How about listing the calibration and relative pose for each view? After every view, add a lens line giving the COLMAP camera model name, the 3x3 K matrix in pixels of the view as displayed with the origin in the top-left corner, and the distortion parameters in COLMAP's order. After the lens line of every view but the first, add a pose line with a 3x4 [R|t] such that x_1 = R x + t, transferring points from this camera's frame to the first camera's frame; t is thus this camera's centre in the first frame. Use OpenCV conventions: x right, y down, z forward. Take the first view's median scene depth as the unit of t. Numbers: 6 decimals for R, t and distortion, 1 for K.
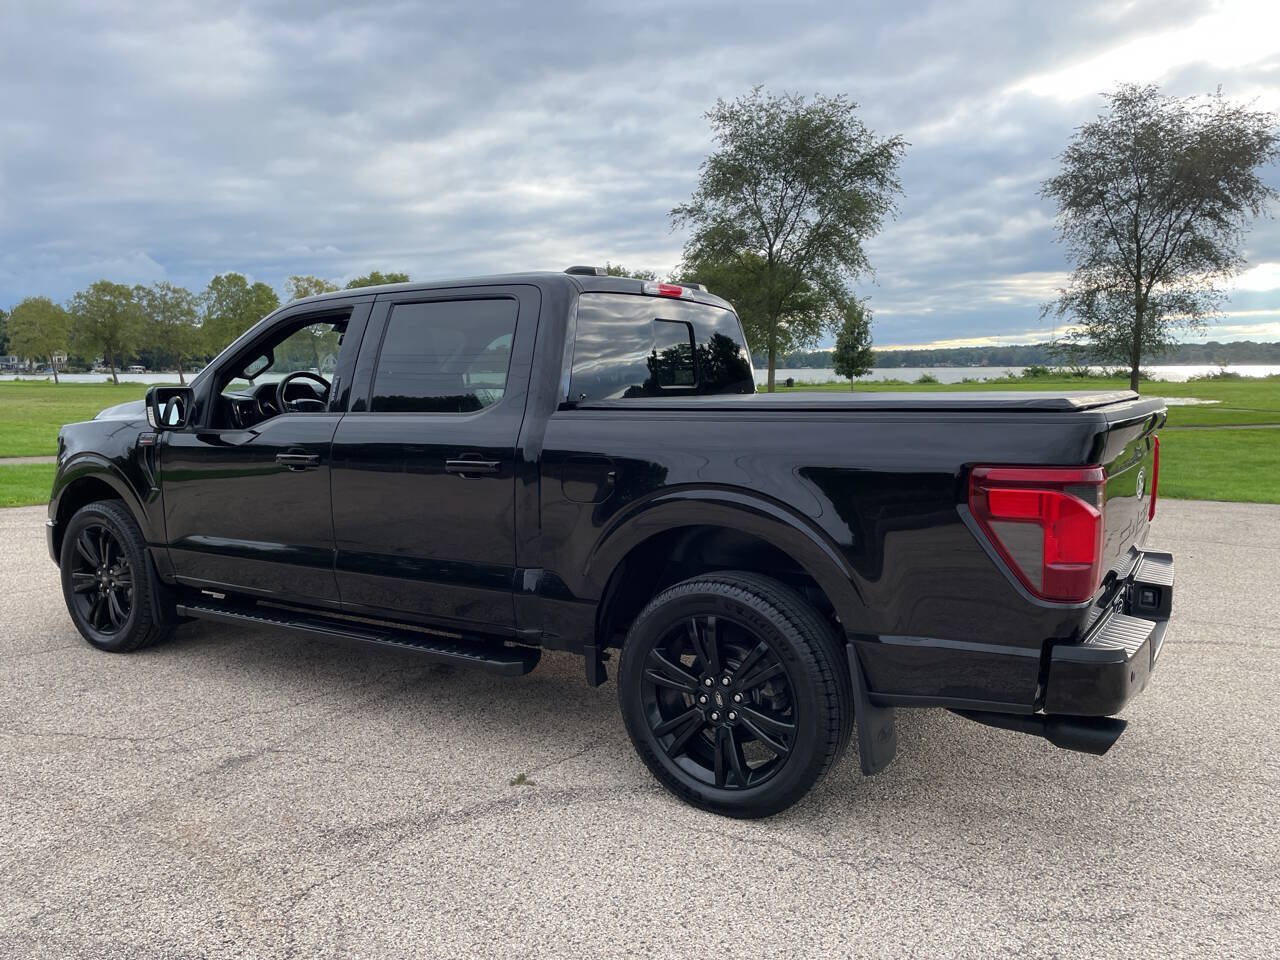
lens RADIAL K [[961.1, 0, 647.5], [0, 961.1, 479.6], [0, 0, 1]] dist [0.082191, -0.115834]
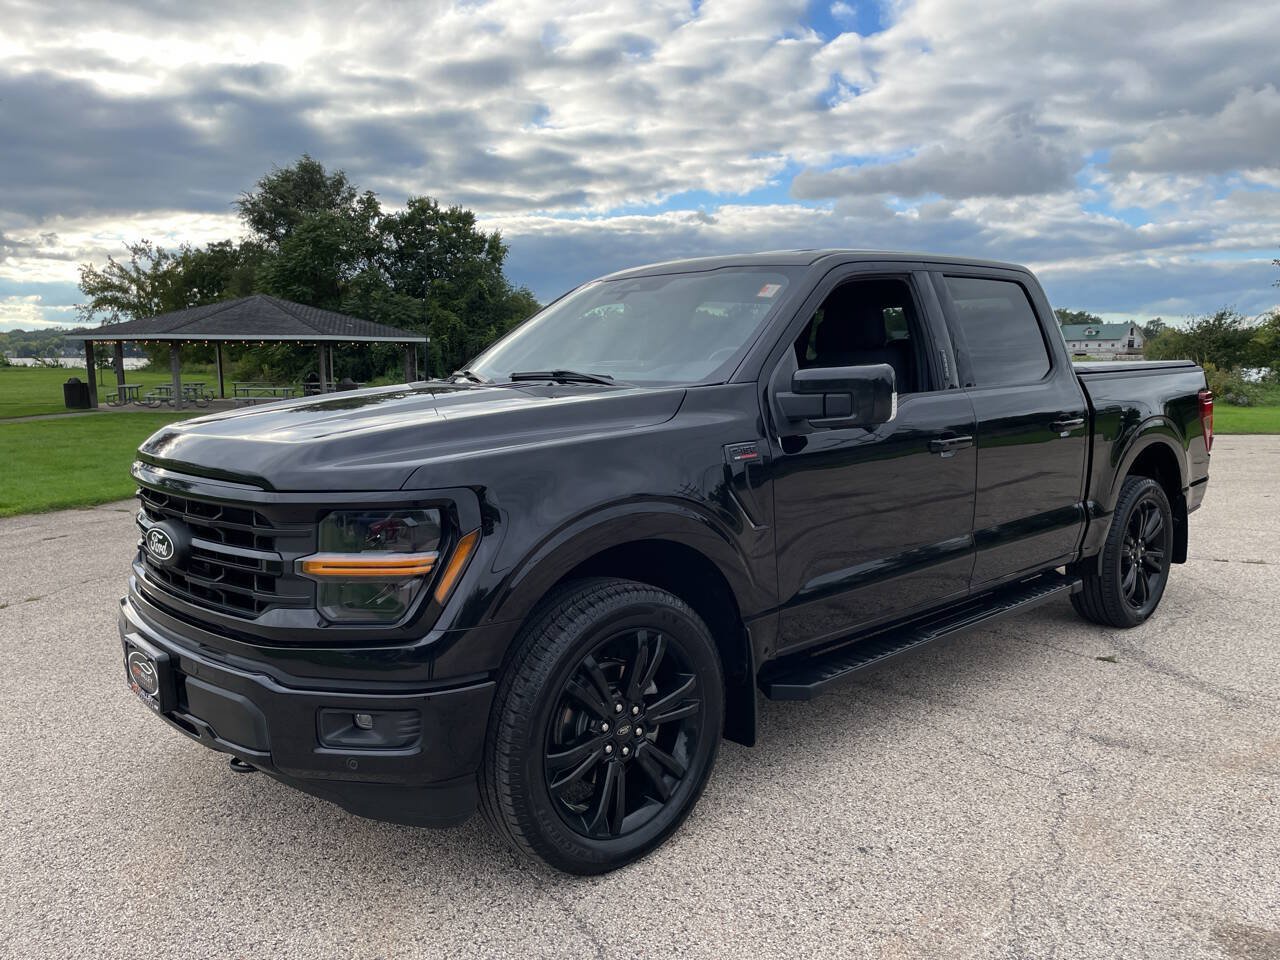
lens RADIAL K [[968.2, 0, 656.4], [0, 968.2, 486.1], [0, 0, 1]] dist [0.093513, -0.121408]
pose [[0.256496, -0.122377, 0.958767, -1.244626], [0.110982, 0.989120, 0.096561, -0.095060], [-0.960153, 0.081638, 0.267287, 0.985425]]
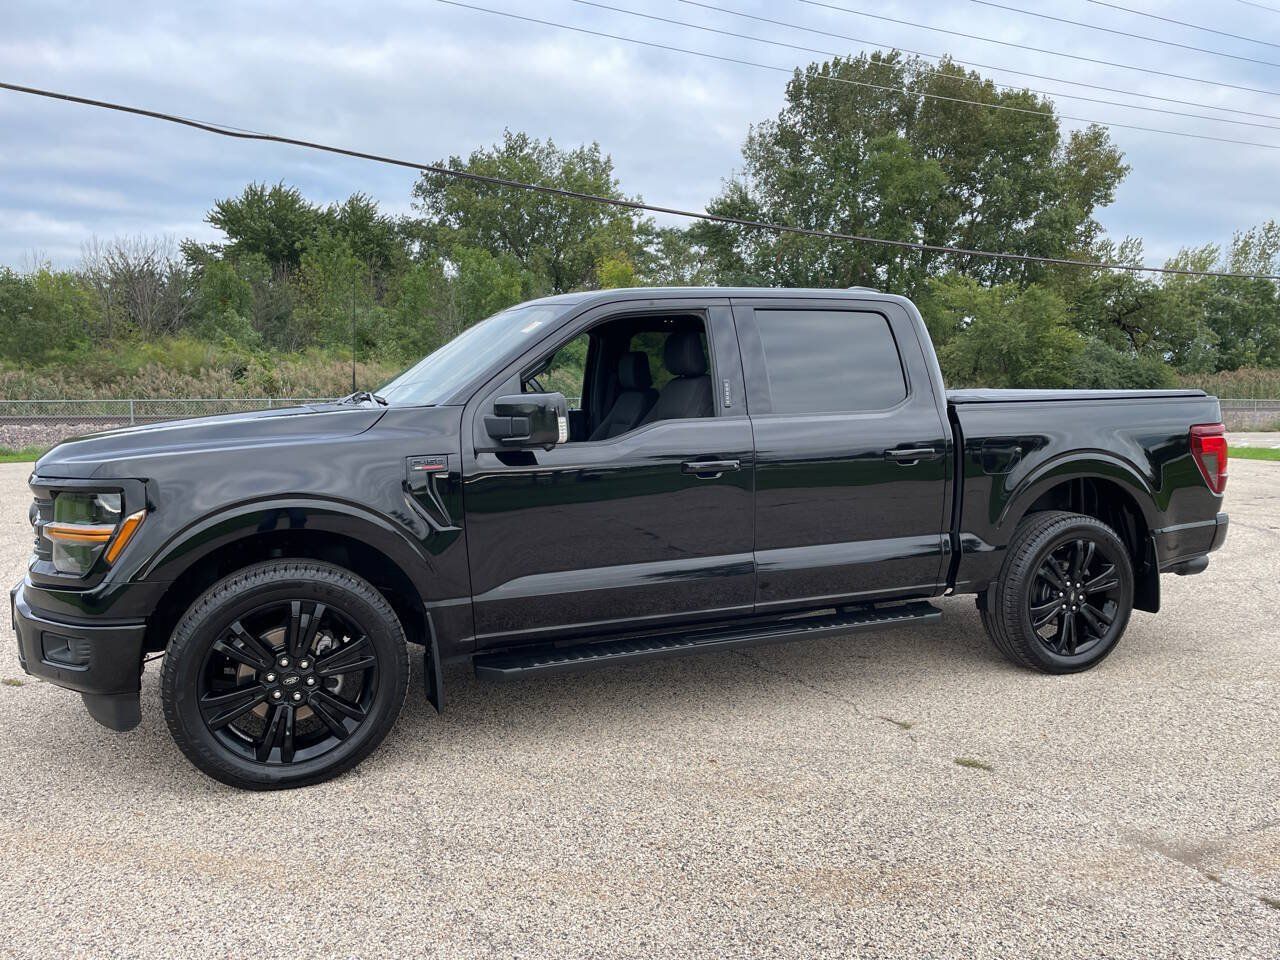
lens RADIAL K [[964.2, 0, 650.7], [0, 964.2, 470.4], [0, 0, 1]] dist [0.093705, -0.125744]
pose [[0.575745, -0.071859, 0.814466, -1.128022], [0.087230, 0.995844, 0.026198, -0.045271], [-0.812963, 0.055963, 0.579620, 0.478926]]
